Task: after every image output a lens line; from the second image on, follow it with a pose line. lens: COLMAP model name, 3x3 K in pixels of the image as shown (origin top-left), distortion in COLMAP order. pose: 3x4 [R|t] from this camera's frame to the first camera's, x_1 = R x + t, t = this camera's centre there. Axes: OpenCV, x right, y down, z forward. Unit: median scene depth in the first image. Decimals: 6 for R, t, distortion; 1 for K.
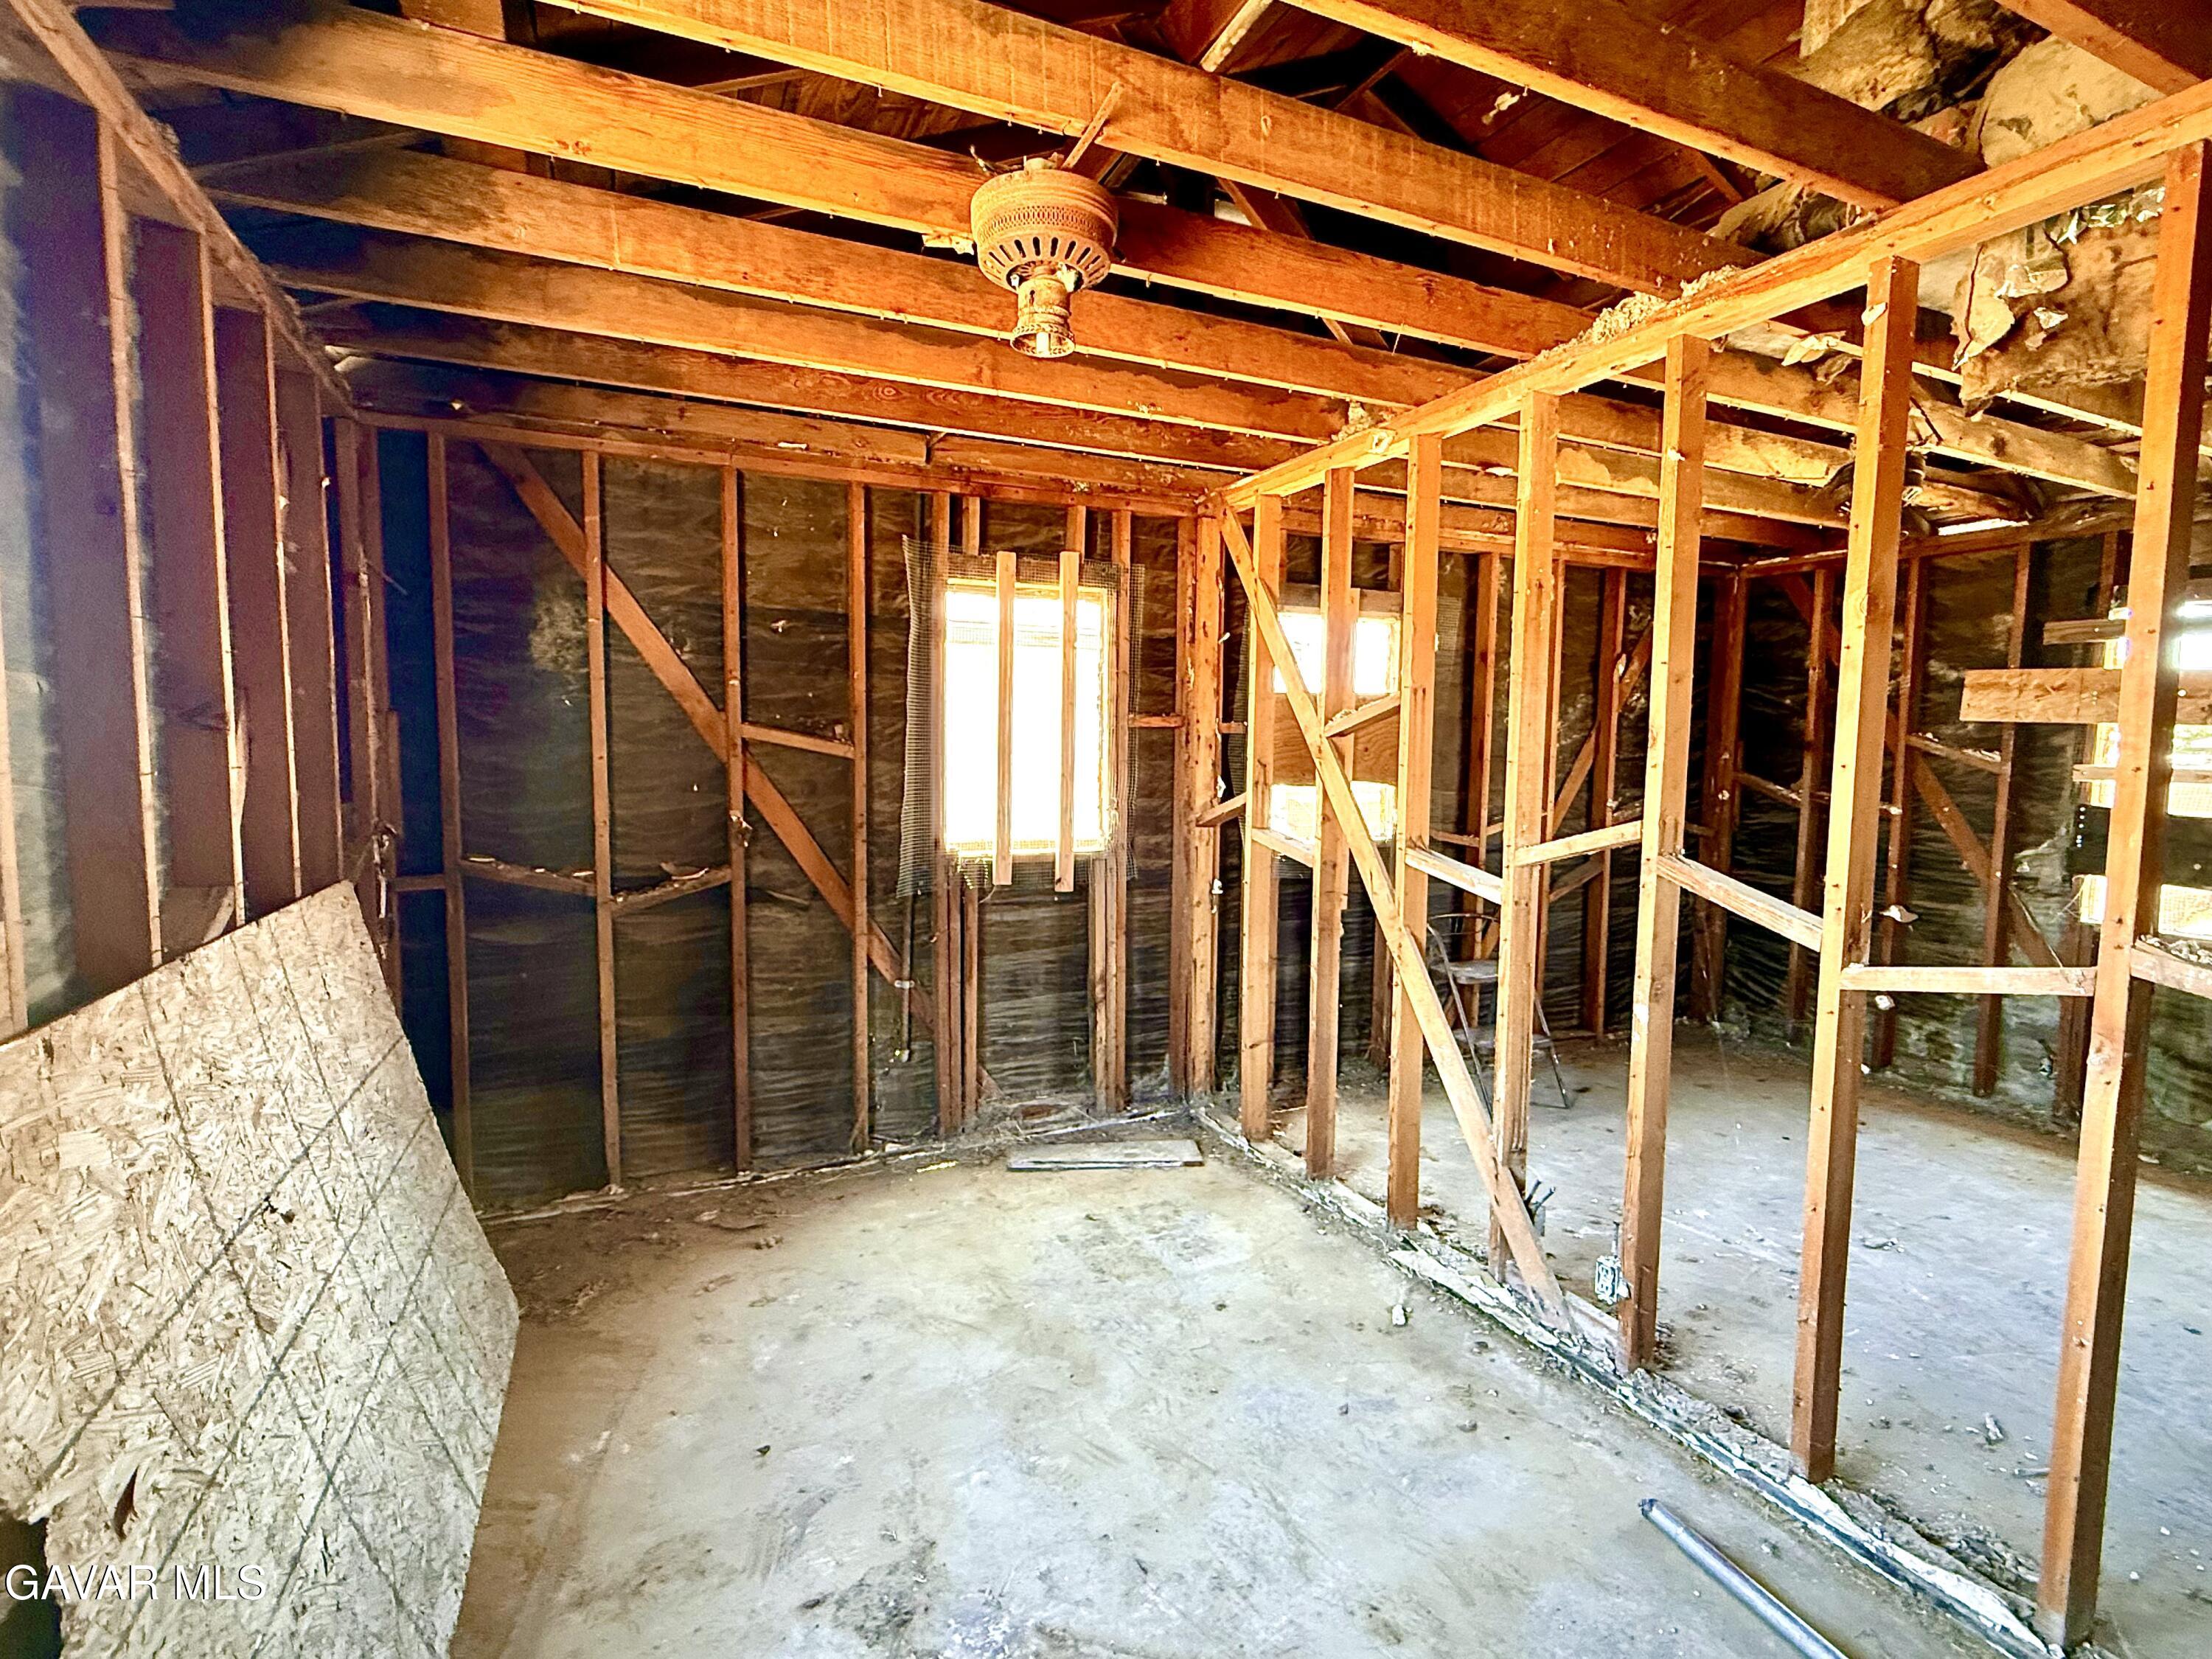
lens RADIAL K [[1059.1, 0, 1105.0], [0, 1059.1, 831.0], [0, 0, 1]] dist [-0.000189, -0.000279]
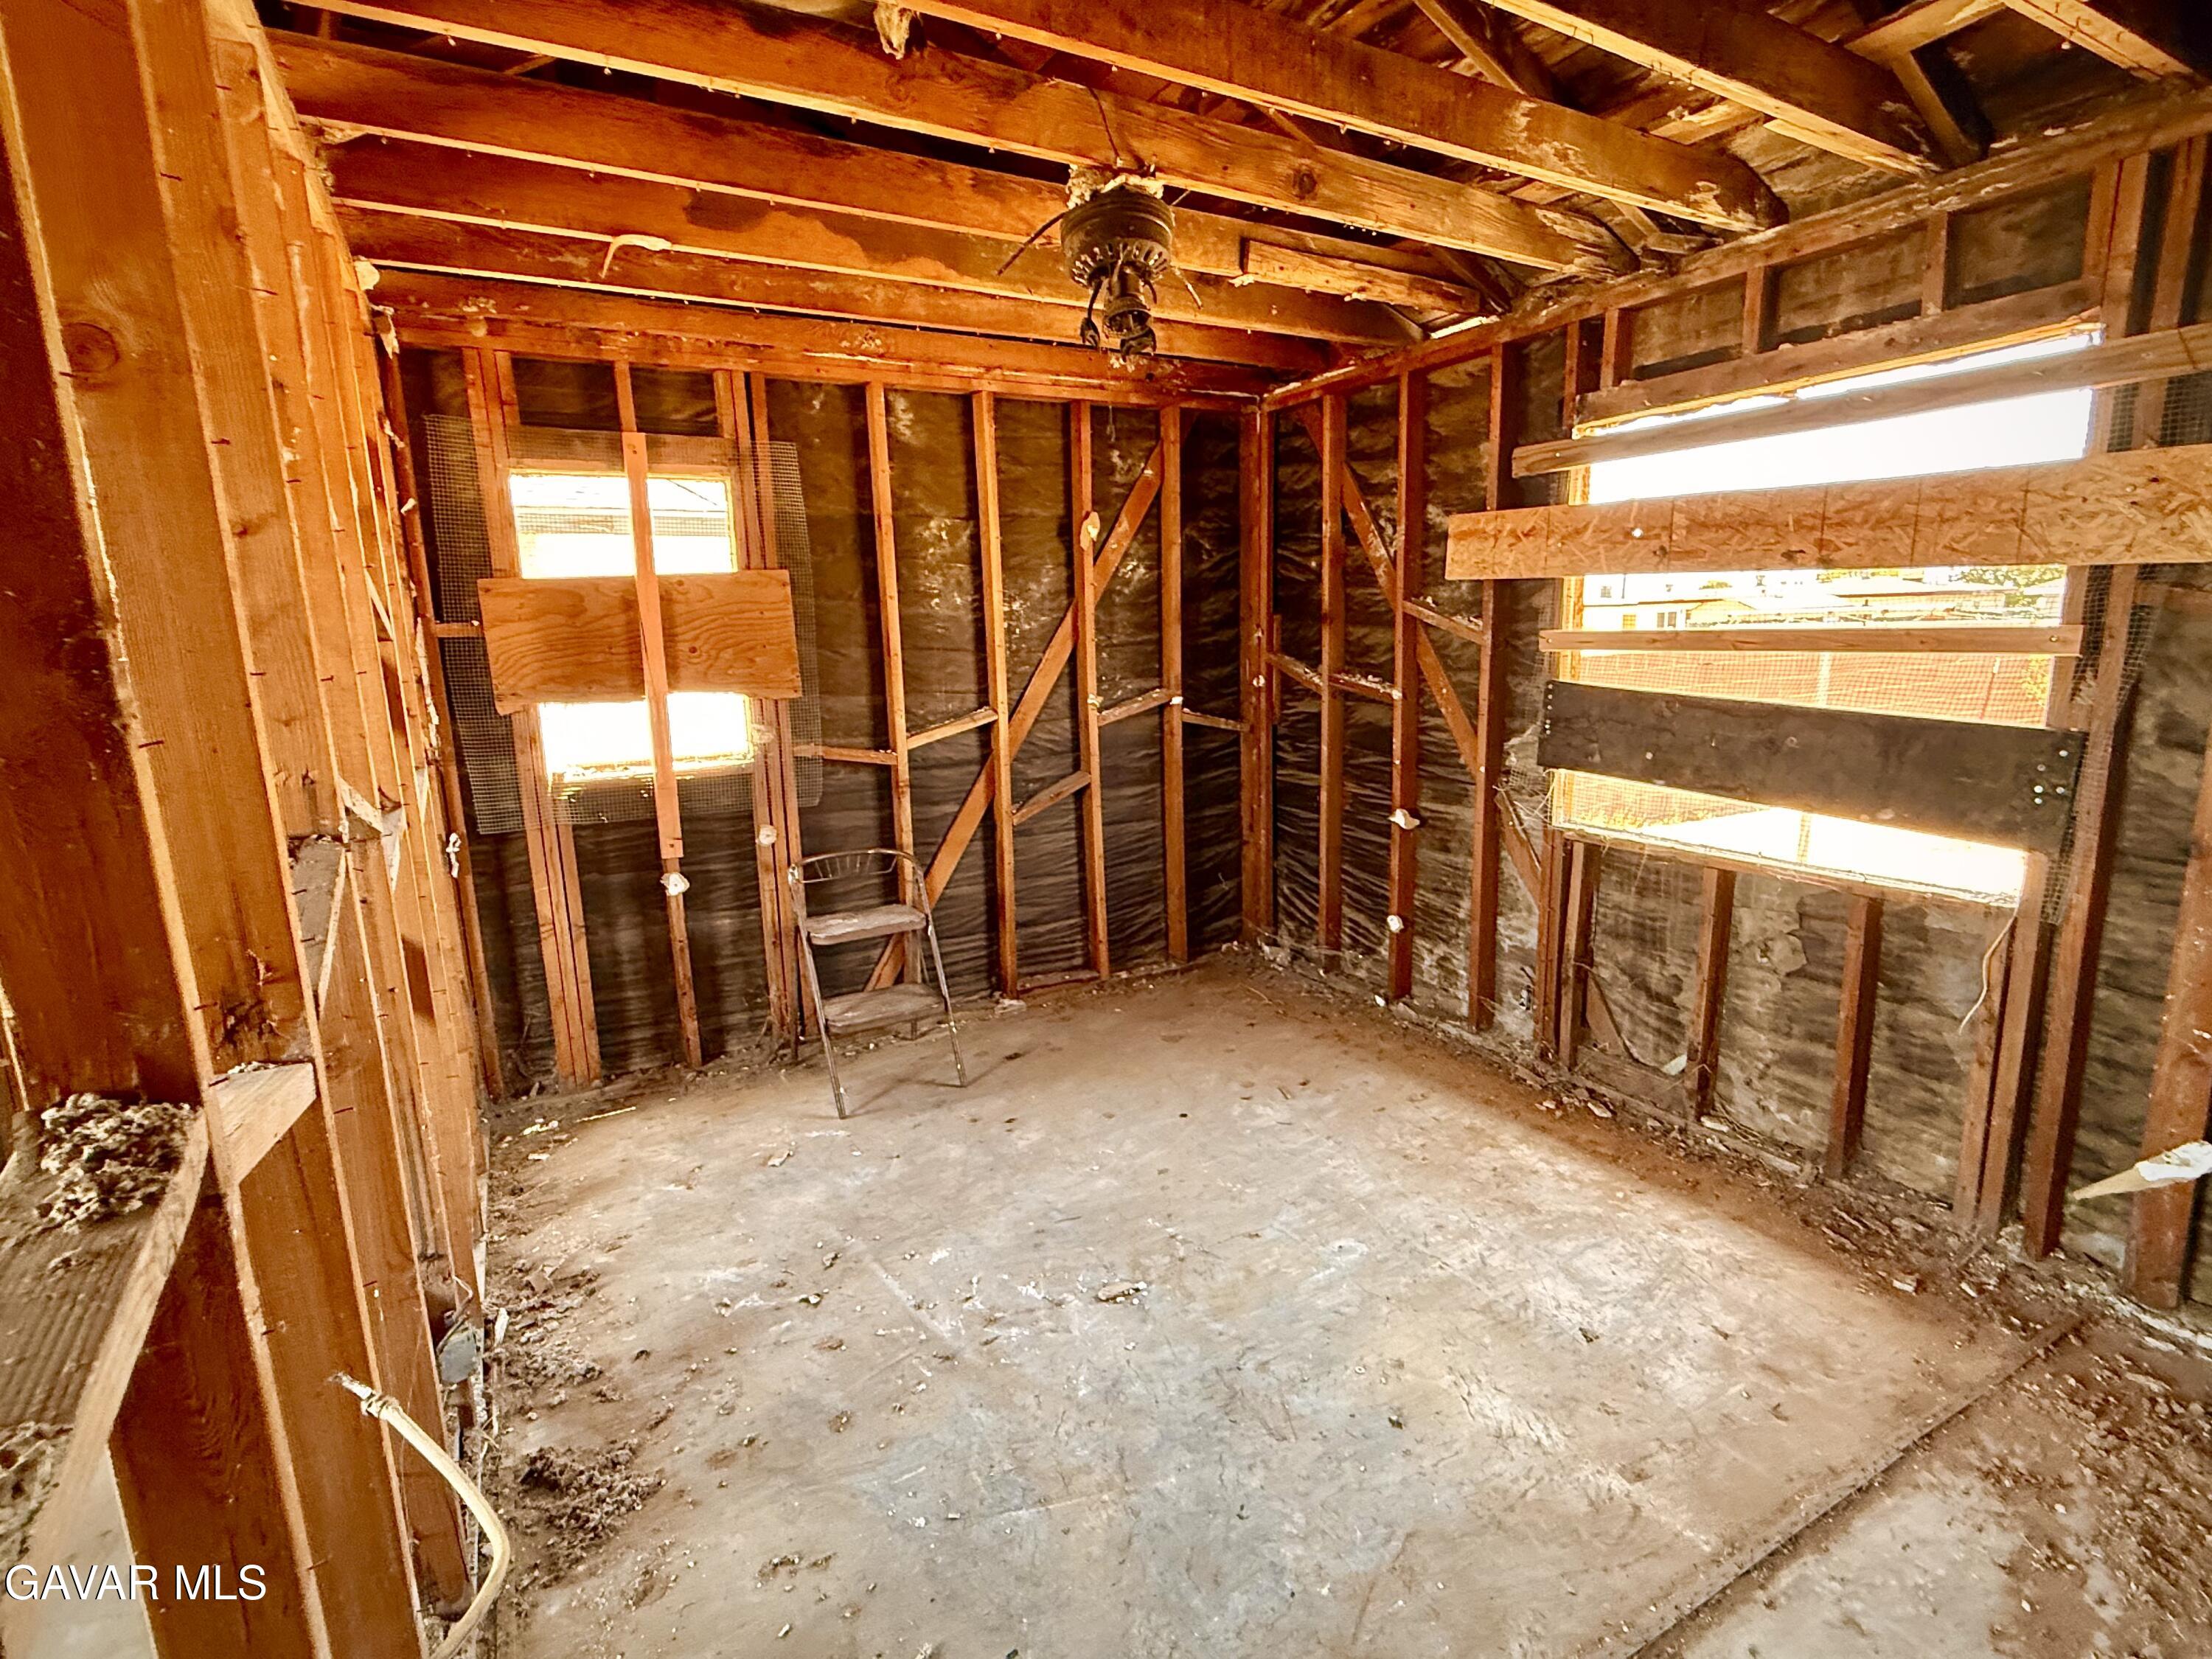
lens RADIAL K [[1059.1, 0, 1105.7], [0, 1059.1, 829.8], [0, 0, 1]] dist [-0.000189, -0.000279]
pose [[0.996251, -0.056251, 0.065721, 0.600826], [0.049341, 0.993519, 0.102399, -0.013065], [-0.071056, -0.098773, 0.992570, 0.247616]]
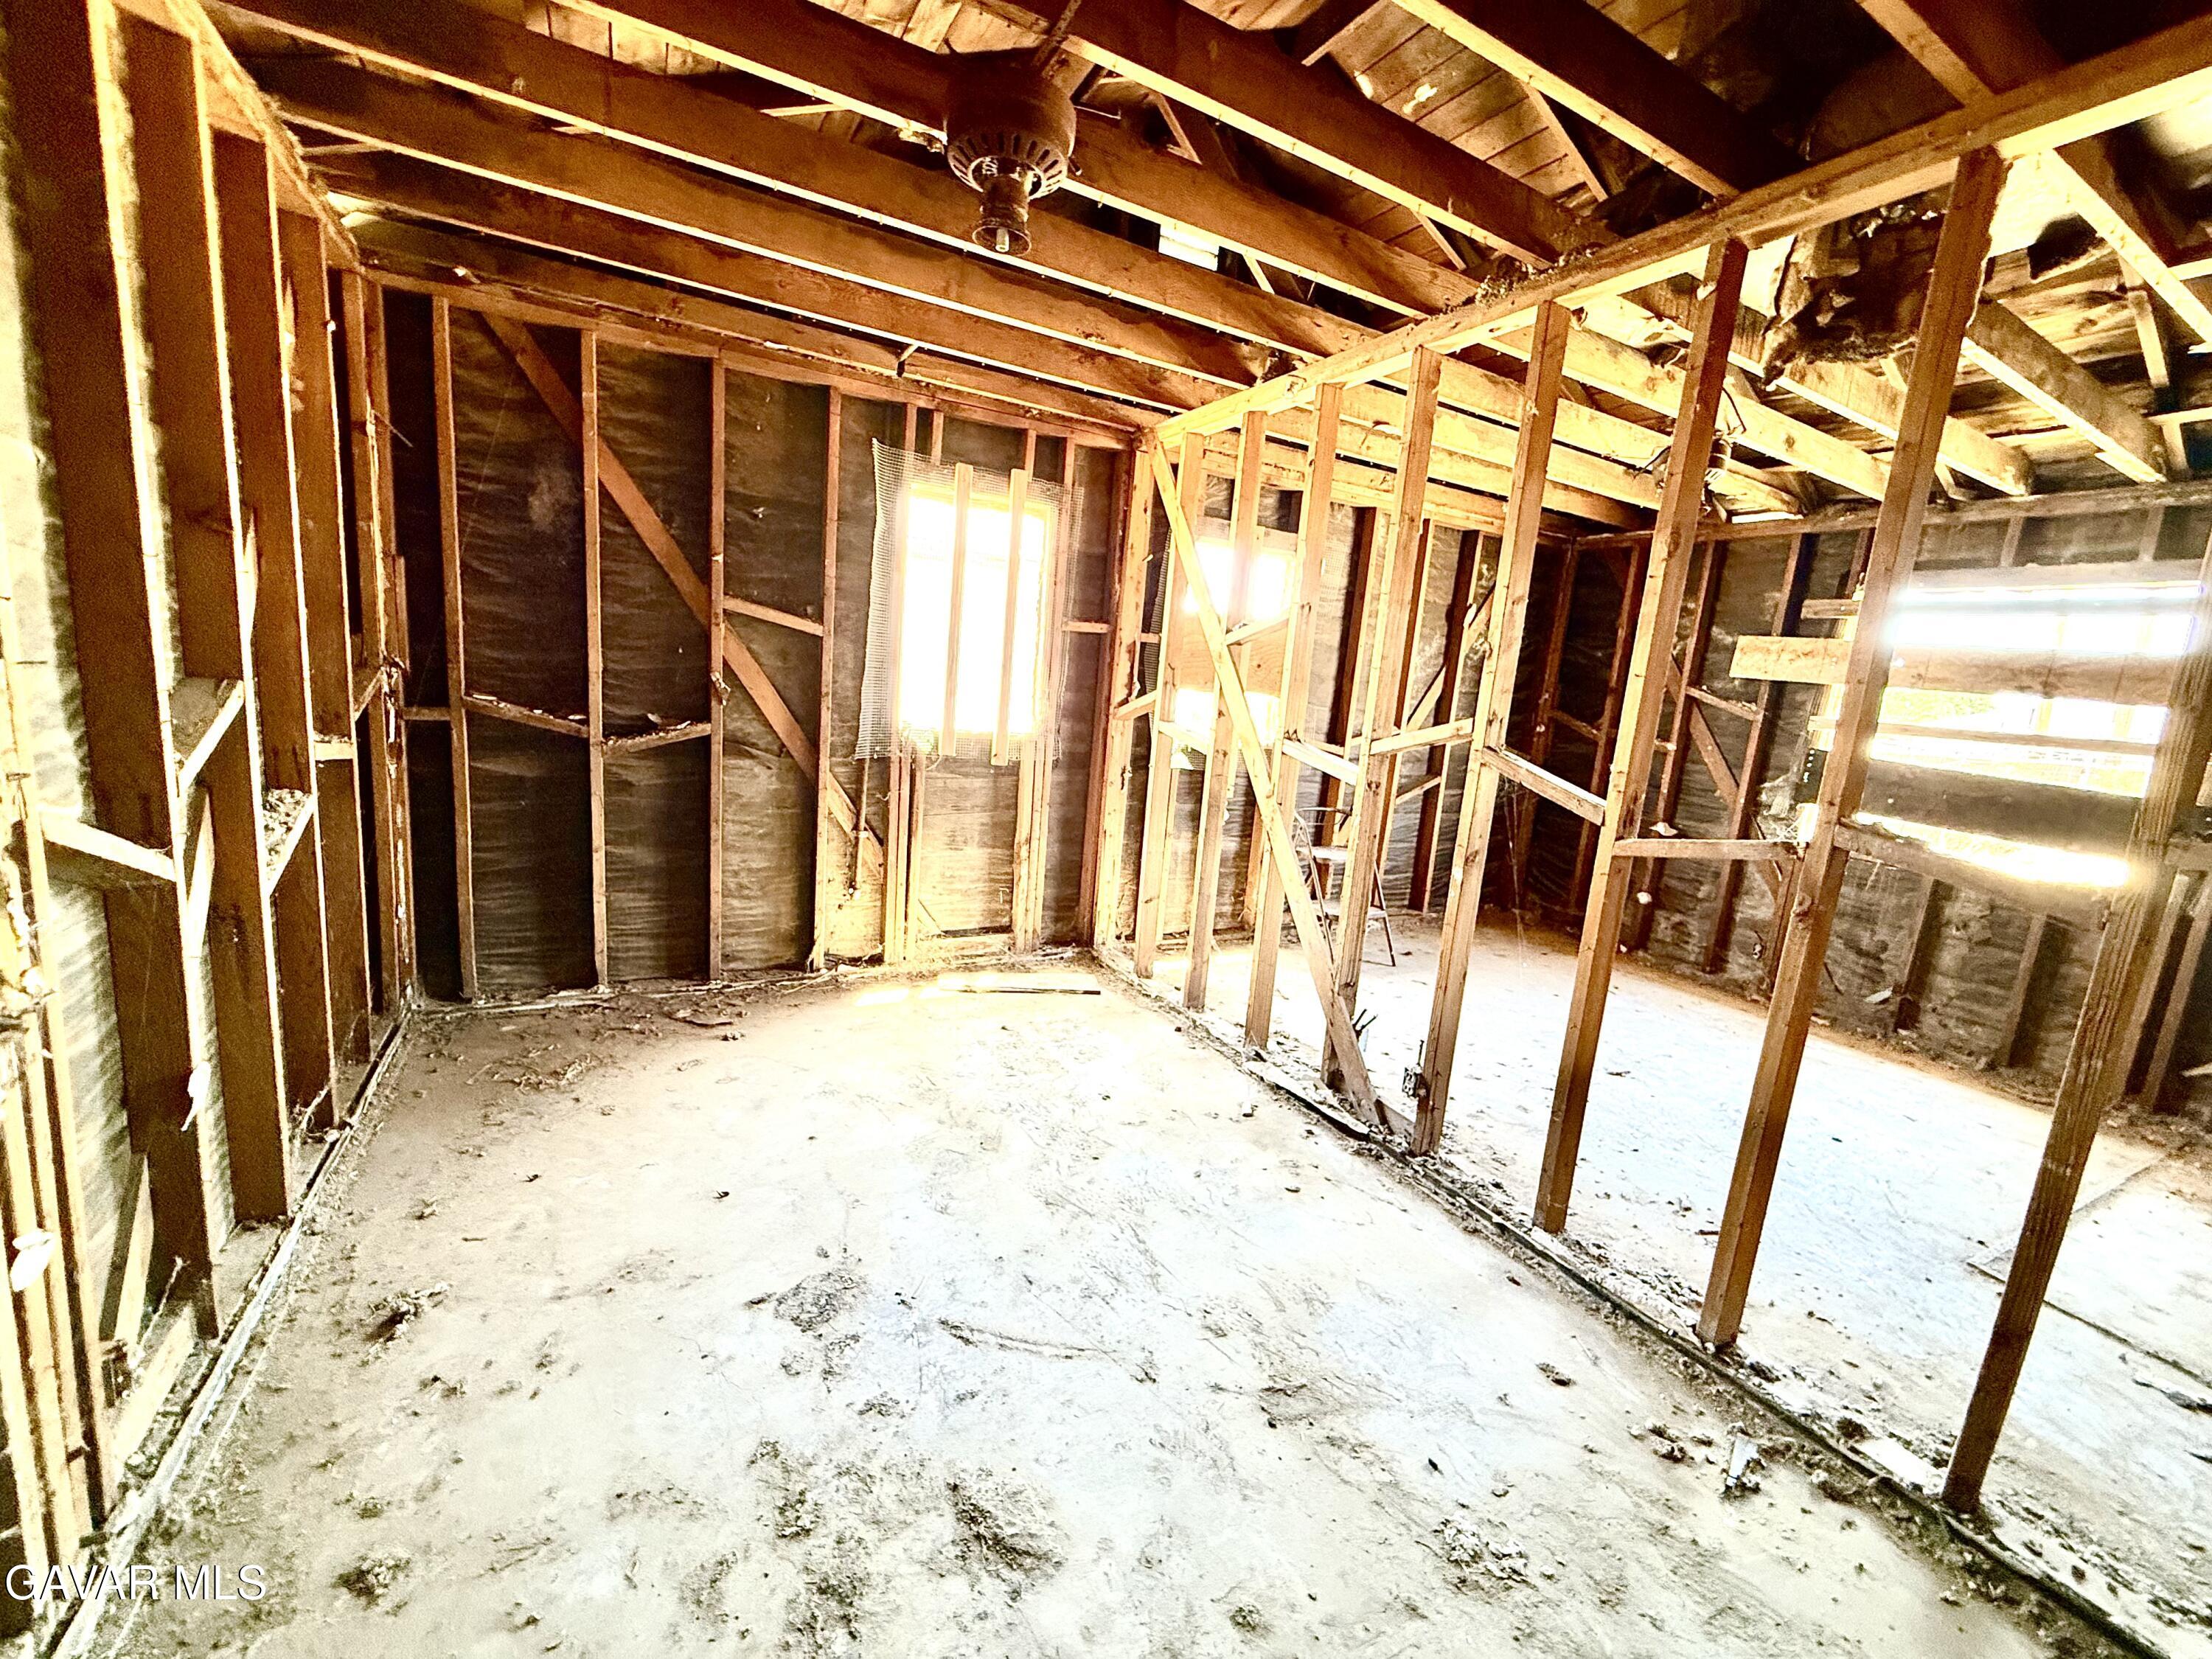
lens RADIAL K [[880.6, 0, 1099.6], [0, 880.6, 827.6], [0, 0, 1]] dist [-0.000215, -0.000138]
pose [[0.995696, 0.057895, 0.072376, 0.006709], [-0.064287, 0.993922, 0.089361, 0.033868], [-0.066763, -0.093629, 0.993366, 0.004976]]
